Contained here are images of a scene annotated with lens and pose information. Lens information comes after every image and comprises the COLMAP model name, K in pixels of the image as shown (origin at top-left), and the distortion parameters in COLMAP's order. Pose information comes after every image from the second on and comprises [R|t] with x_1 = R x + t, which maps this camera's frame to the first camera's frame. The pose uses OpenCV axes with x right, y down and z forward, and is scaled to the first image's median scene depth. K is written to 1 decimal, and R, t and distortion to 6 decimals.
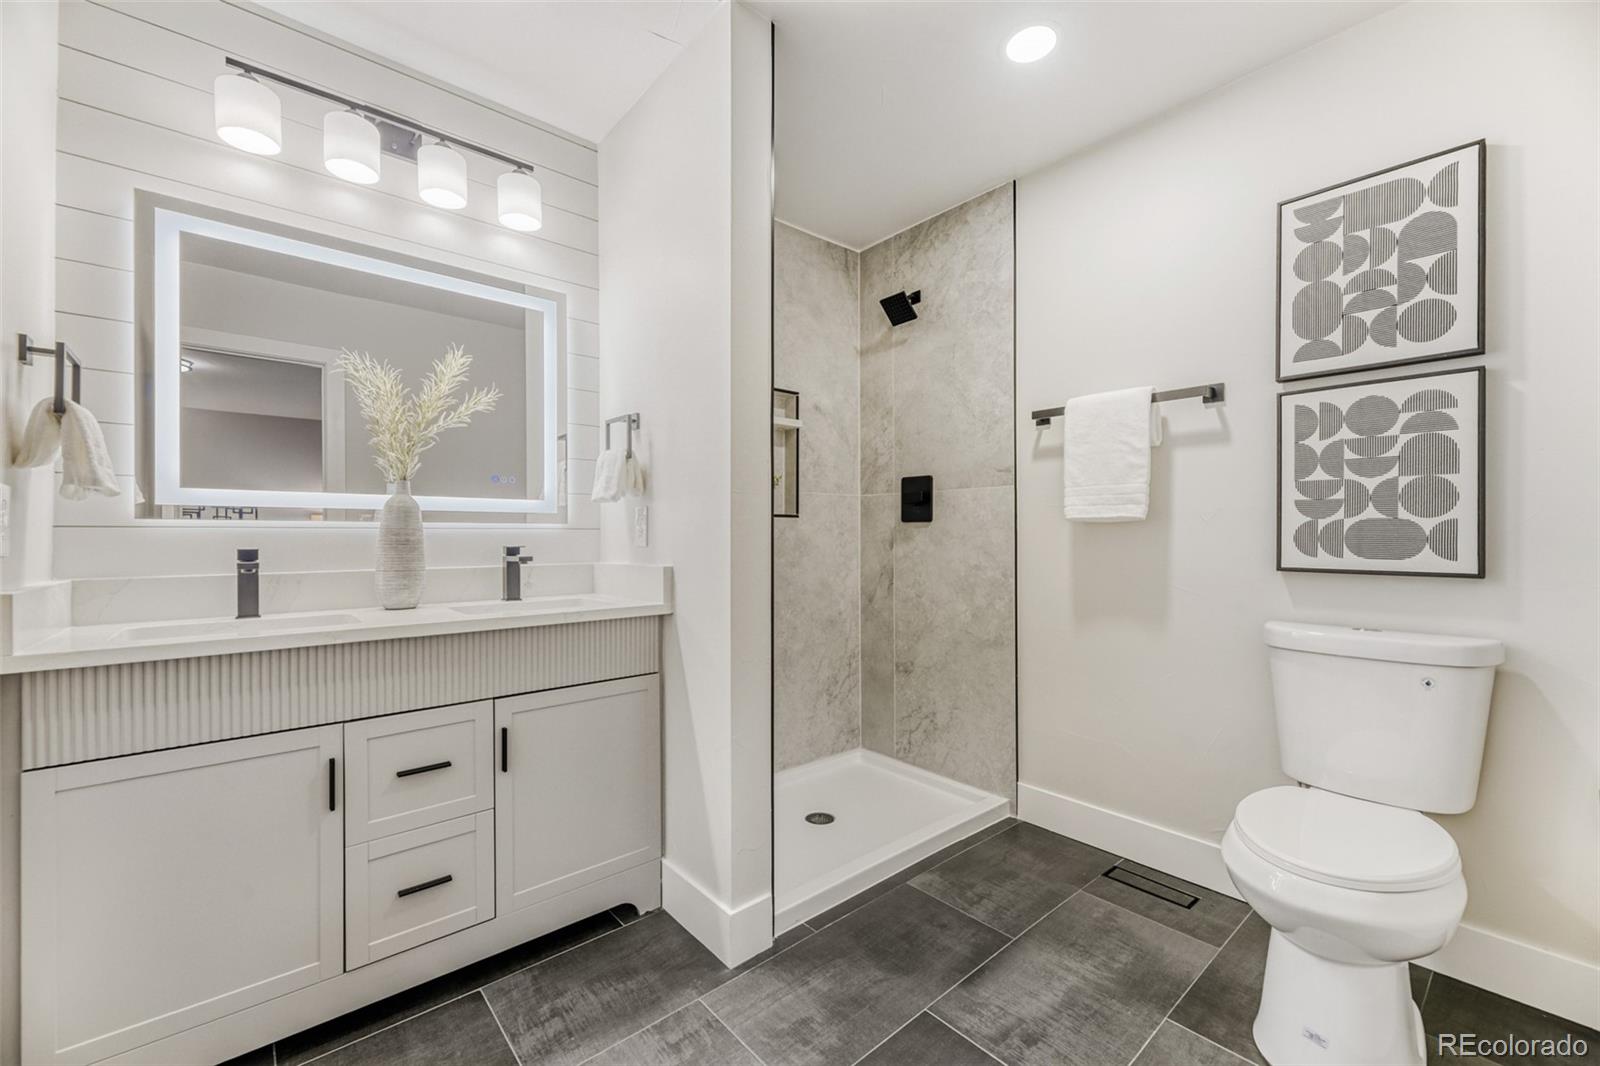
lens RADIAL K [[649.9, 0, 799.4], [0, 649.9, 535.3], [0, 0, 1]] dist [0.001135, -0.001253]
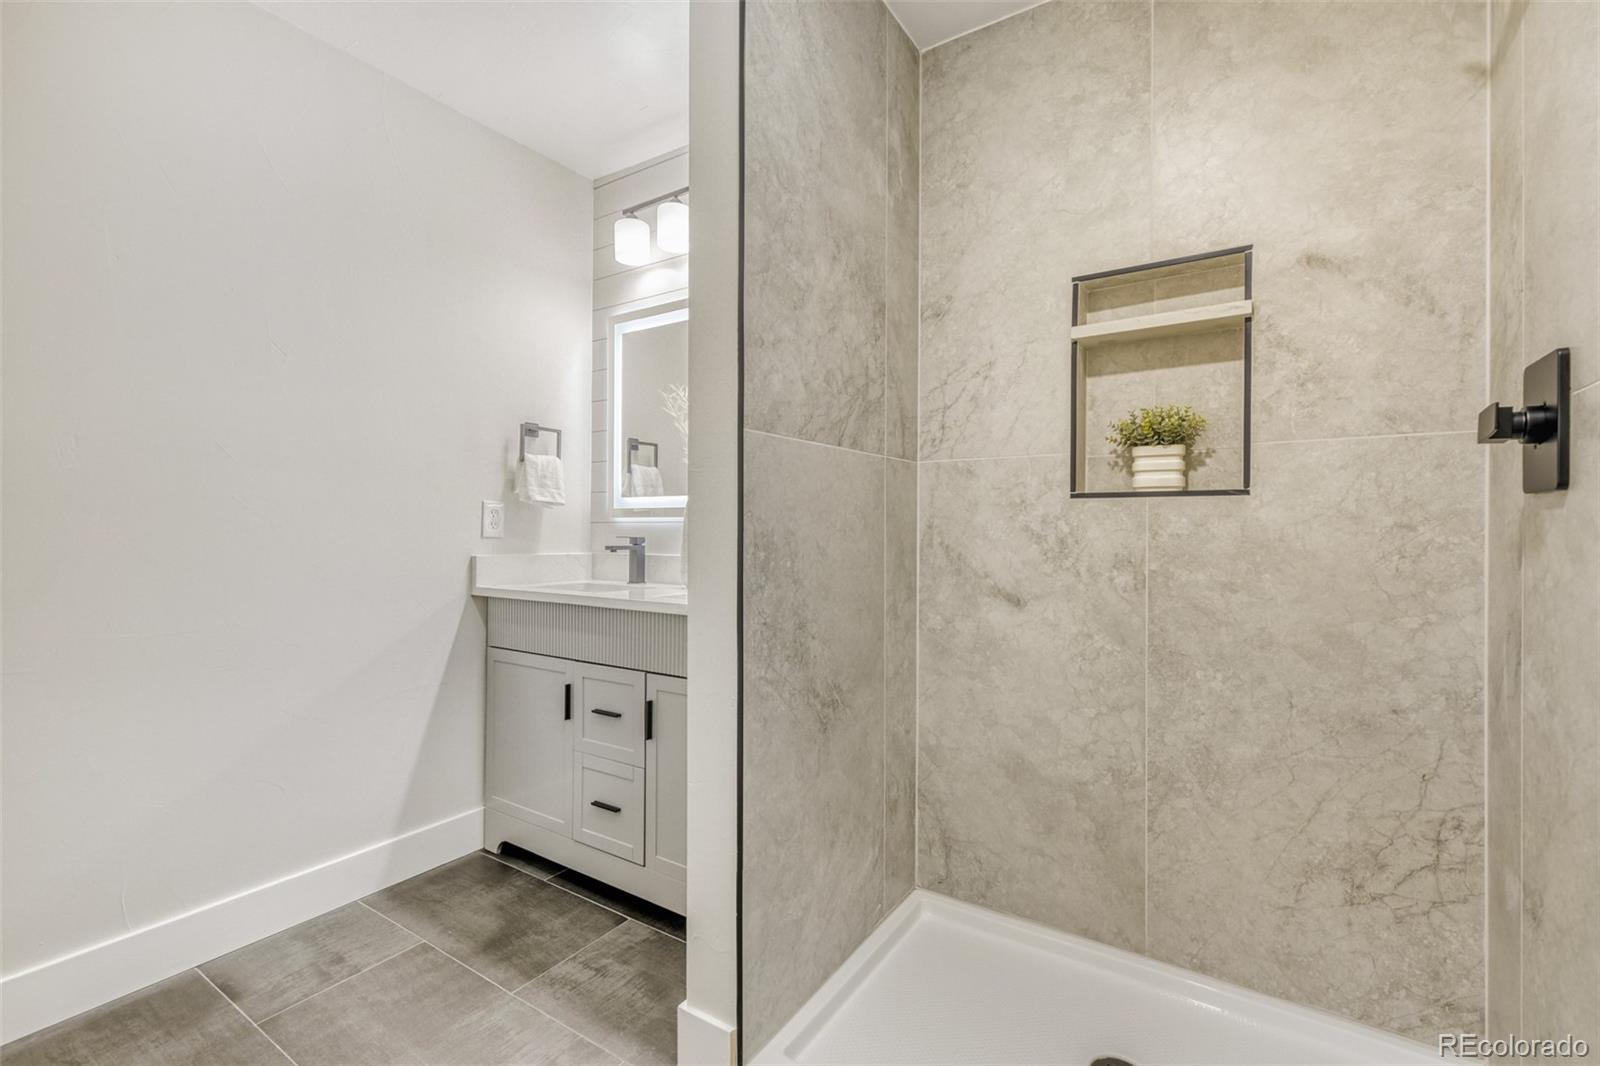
lens RADIAL K [[701.8, 0, 799.4], [0, 701.8, 536.0], [0, 0, 1]] dist [0.000344, -0.000607]
pose [[0.266106, 0.006394, -0.963922, 0.429950], [-0.008252, 0.999956, 0.004355, 0.005403], [0.963908, 0.006795, 0.266148, 0.521986]]
